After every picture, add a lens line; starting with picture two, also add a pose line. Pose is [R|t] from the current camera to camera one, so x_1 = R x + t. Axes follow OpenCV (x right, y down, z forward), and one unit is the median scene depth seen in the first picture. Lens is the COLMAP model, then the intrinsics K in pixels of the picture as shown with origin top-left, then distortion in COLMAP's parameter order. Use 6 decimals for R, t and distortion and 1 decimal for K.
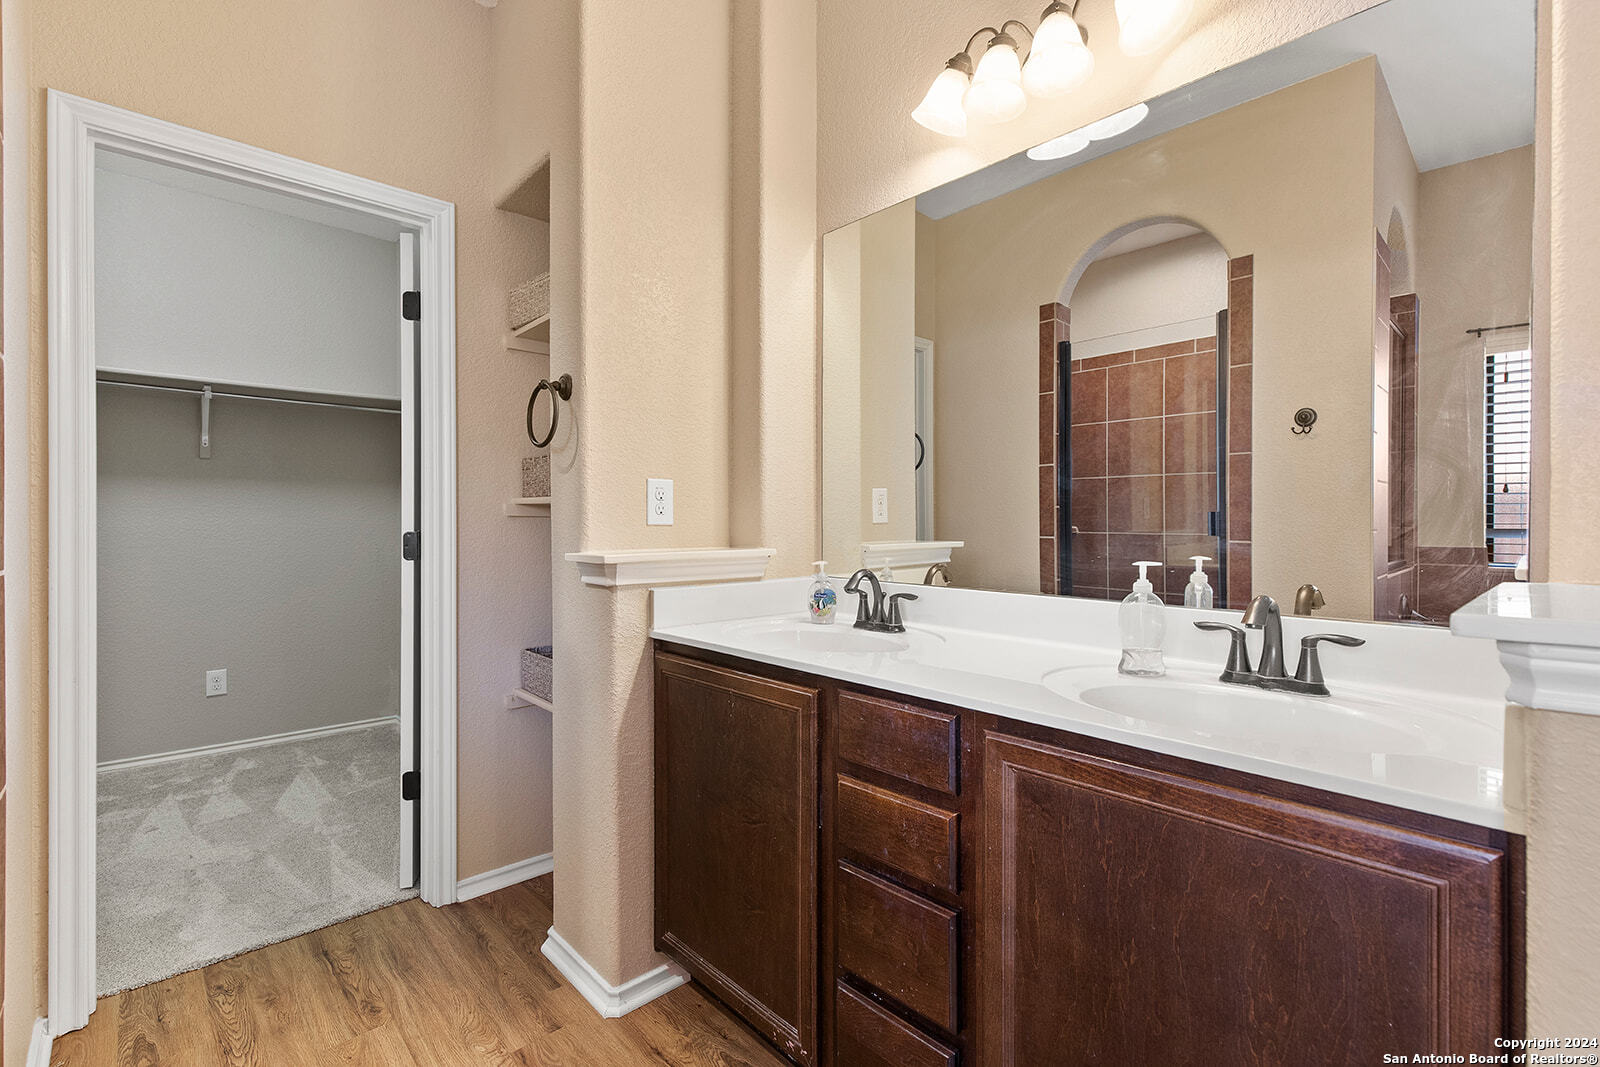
lens RADIAL K [[719.5, 0, 806.8], [0, 719.5, 526.0], [0, 0, 1]] dist [0.008547, -0.000064]
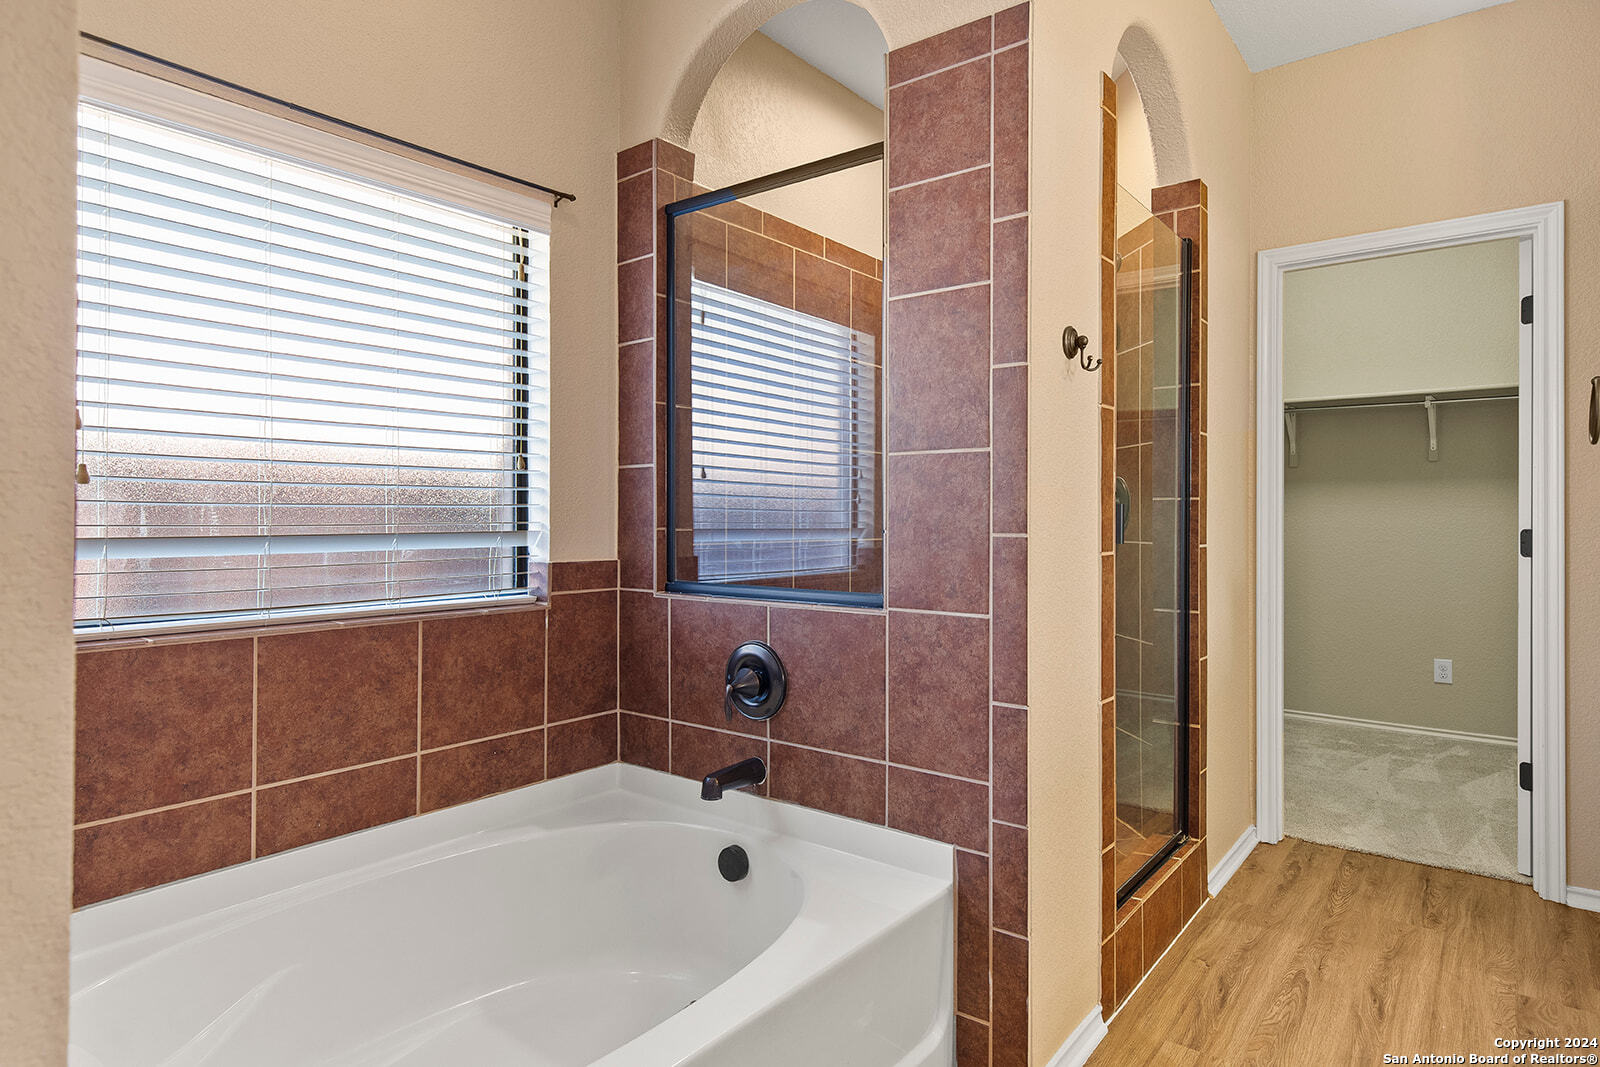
lens RADIAL K [[928.1, 0, 805.4], [0, 928.1, 522.9], [0, 0, 1]] dist [0.004957, 0.001526]
pose [[0.162276, 0.006310, -0.986725, 0.624117], [-0.014432, 0.999888, 0.004021, 0.011244], [0.986640, 0.013588, 0.162349, -0.244665]]
